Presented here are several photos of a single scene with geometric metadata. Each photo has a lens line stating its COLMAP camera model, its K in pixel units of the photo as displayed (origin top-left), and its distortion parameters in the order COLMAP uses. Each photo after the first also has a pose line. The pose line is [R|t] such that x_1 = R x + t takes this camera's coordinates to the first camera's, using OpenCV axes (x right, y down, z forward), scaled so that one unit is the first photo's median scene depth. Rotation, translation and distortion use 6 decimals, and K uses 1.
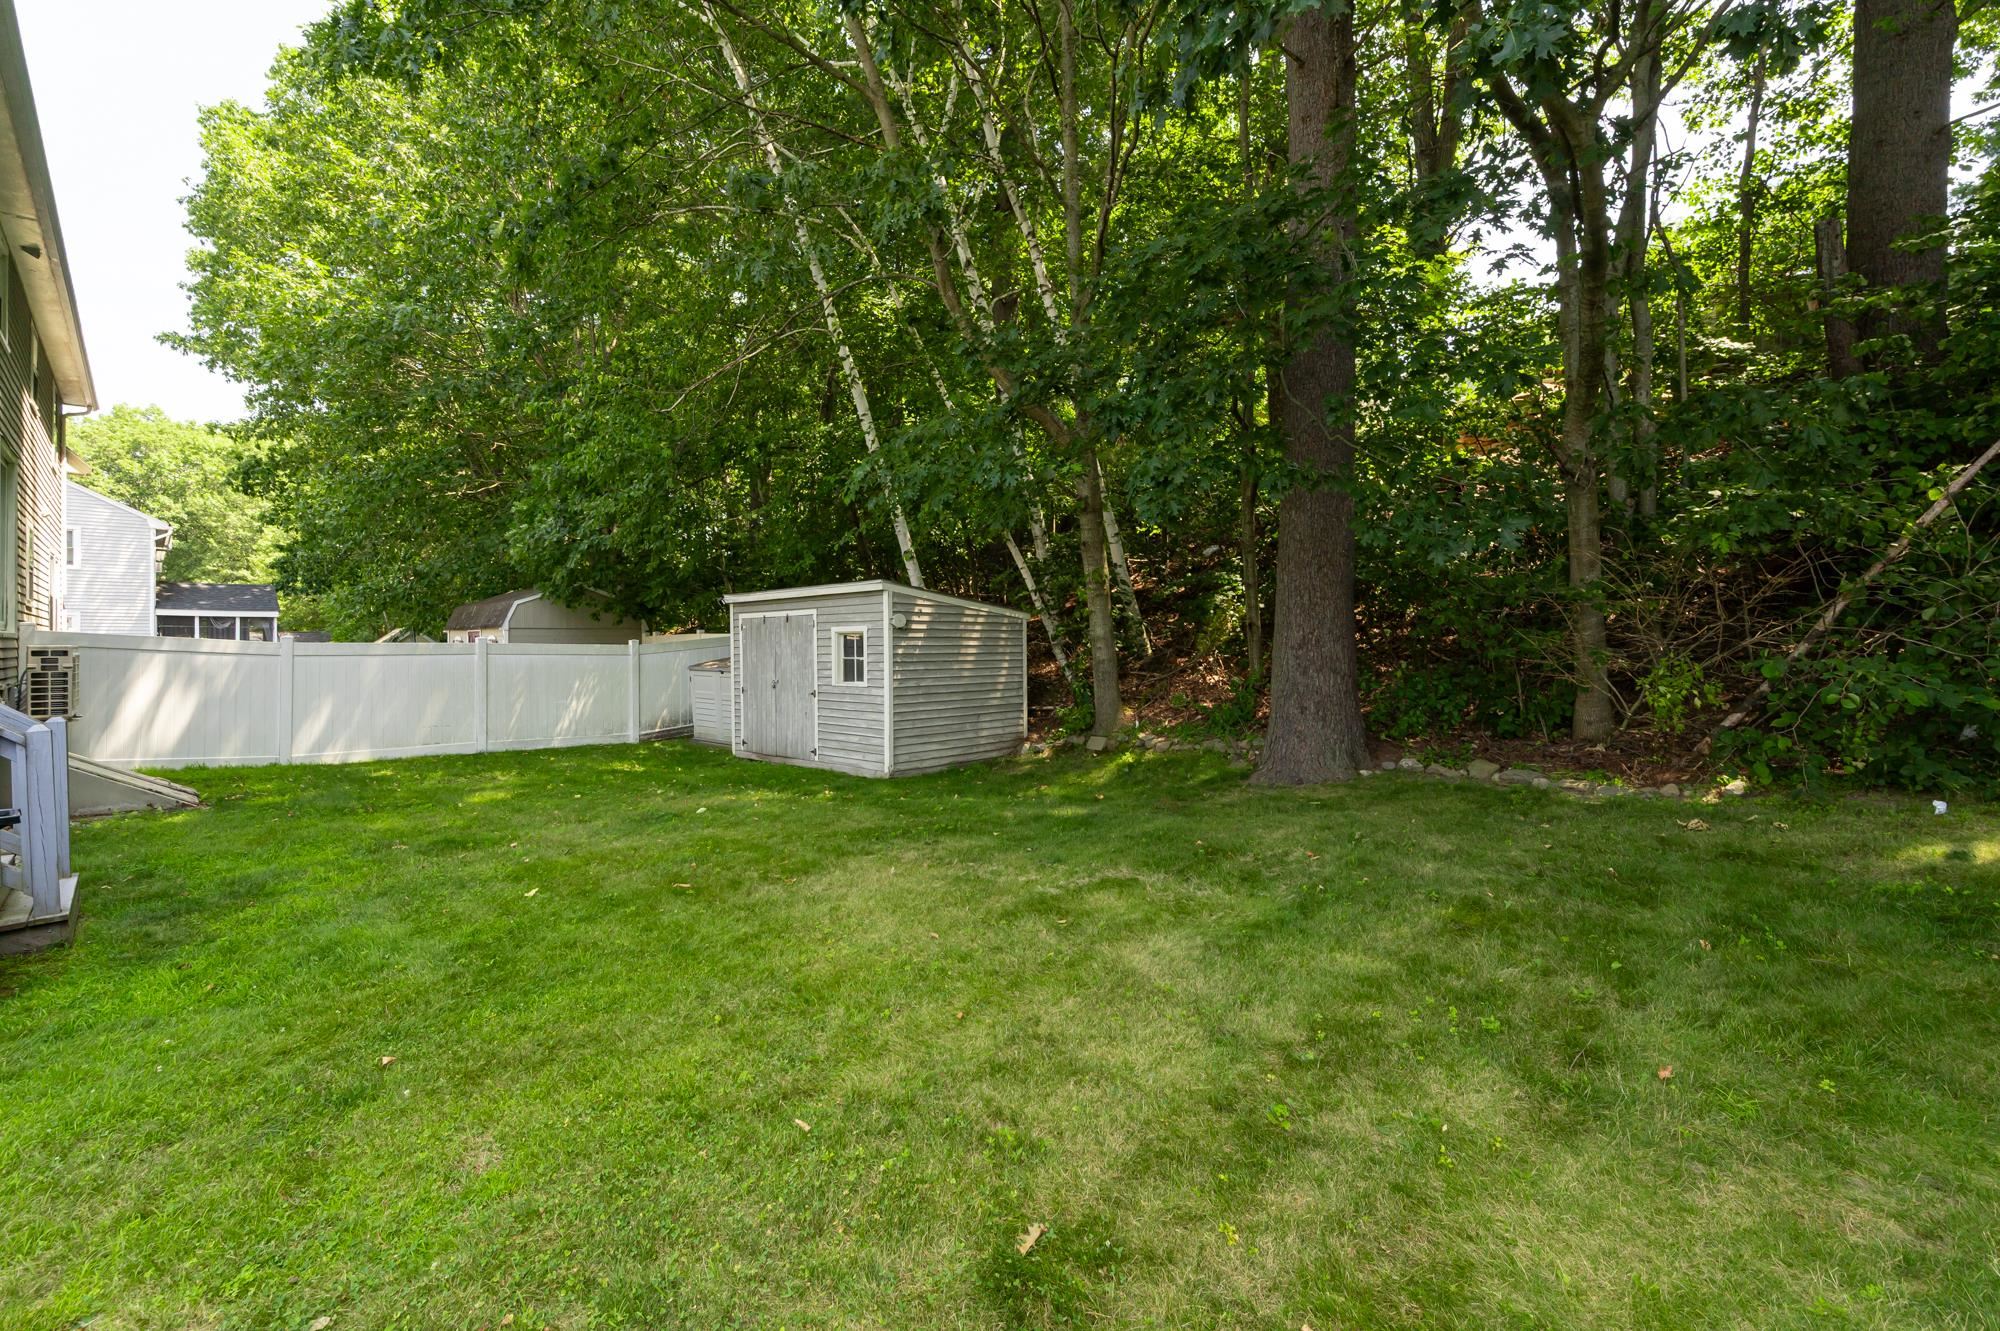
lens RADIAL K [[863.0, 0, 1000.0], [0, 863.0, 665.5], [0, 0, 1]] dist [-0.017587, 0.000583]
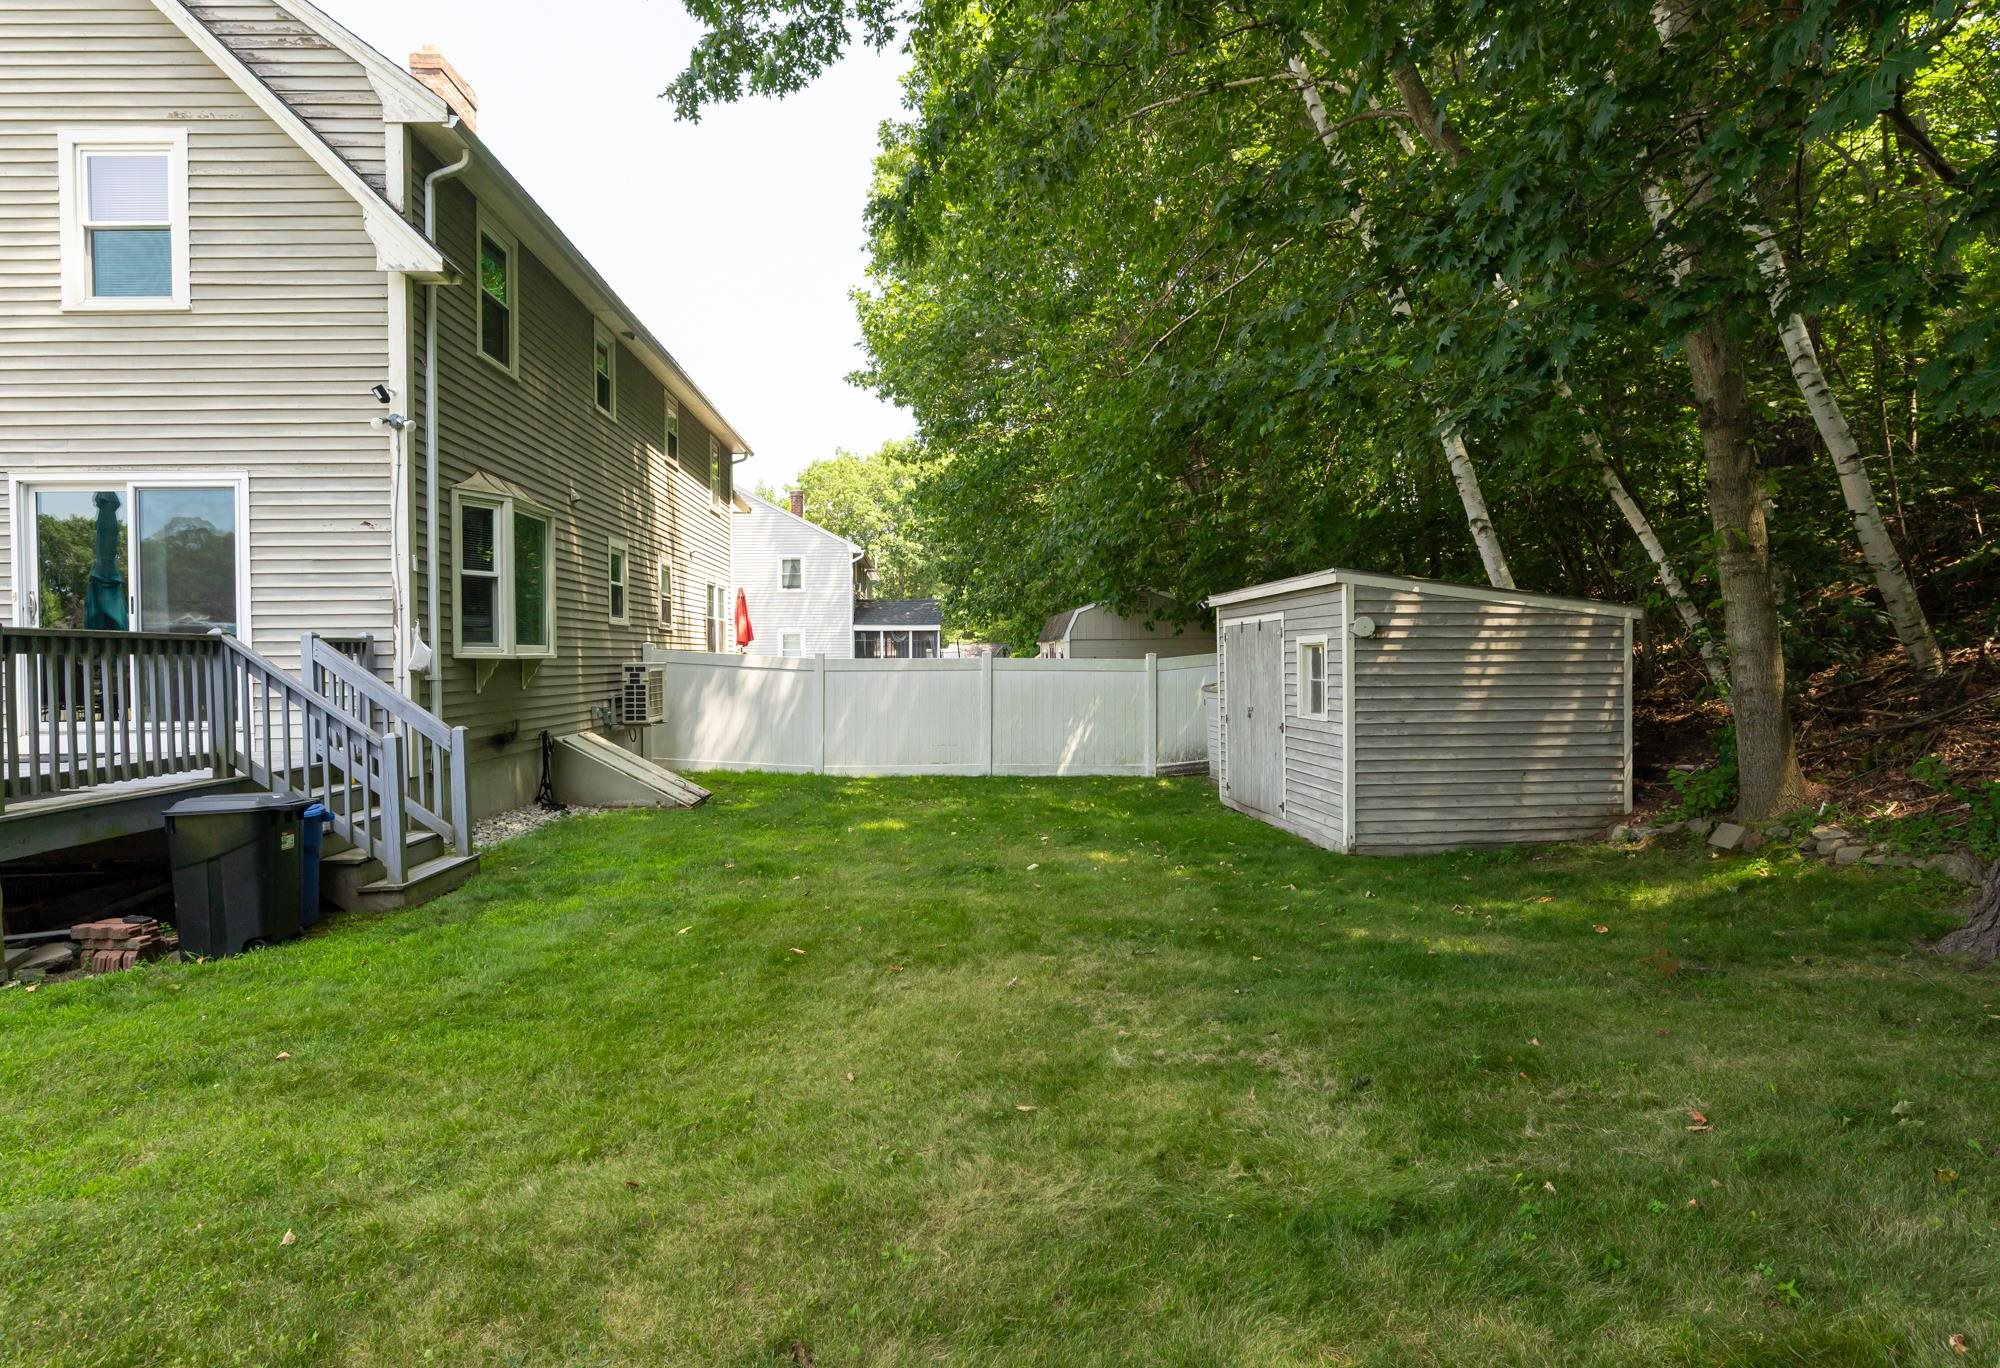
lens RADIAL K [[1098.4, 0, 1000.0], [0, 1098.4, 684.0], [0, 0, 1]] dist [-0.005059, -0.000853]
pose [[0.740756, 0.014390, -0.671620, 0.235557], [-0.011330, 0.999896, 0.008928, -0.010060], [0.671679, 0.000996, 0.740842, 0.149127]]
